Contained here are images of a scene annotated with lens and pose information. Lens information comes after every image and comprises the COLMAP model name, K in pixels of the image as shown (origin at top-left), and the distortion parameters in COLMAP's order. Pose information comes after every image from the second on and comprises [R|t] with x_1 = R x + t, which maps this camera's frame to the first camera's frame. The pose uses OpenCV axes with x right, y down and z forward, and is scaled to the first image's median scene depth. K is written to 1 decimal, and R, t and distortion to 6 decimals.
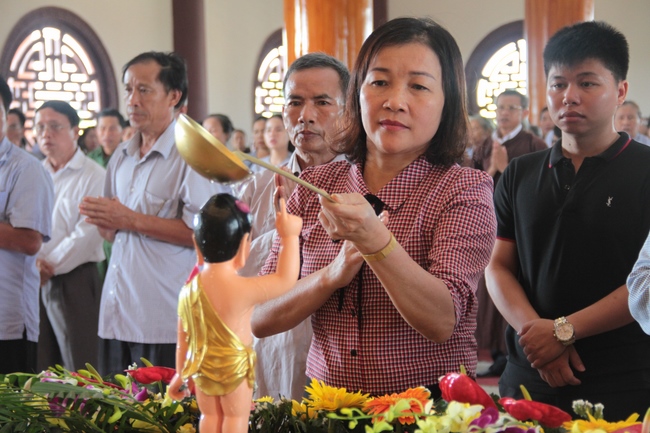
lens RADIAL K [[1552.9, 0, 325.0], [0, 1552.9, 216.5], [0, 0, 1]] dist [0.015977, 5.859476]
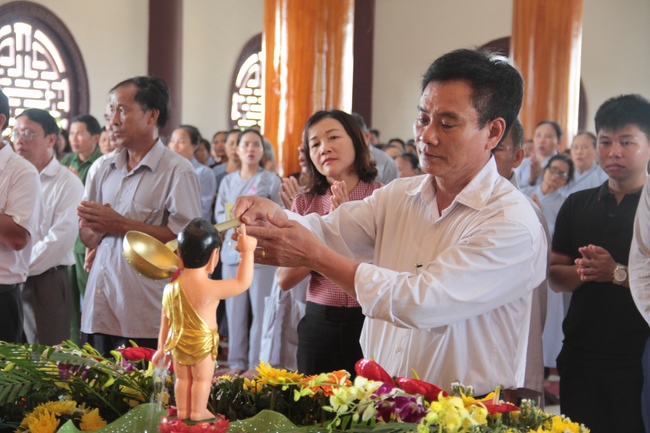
lens RADIAL K [[1756.7, 0, 325.0], [0, 1756.7, 216.5], [0, 0, 1]] dist [0.592194, -0.047333]
pose [[0.998851, 0.046761, 0.010476, 0.013313], [-0.046688, 0.998885, -0.007045, -0.004985], [-0.010794, 0.006548, 0.999920, -0.265372]]
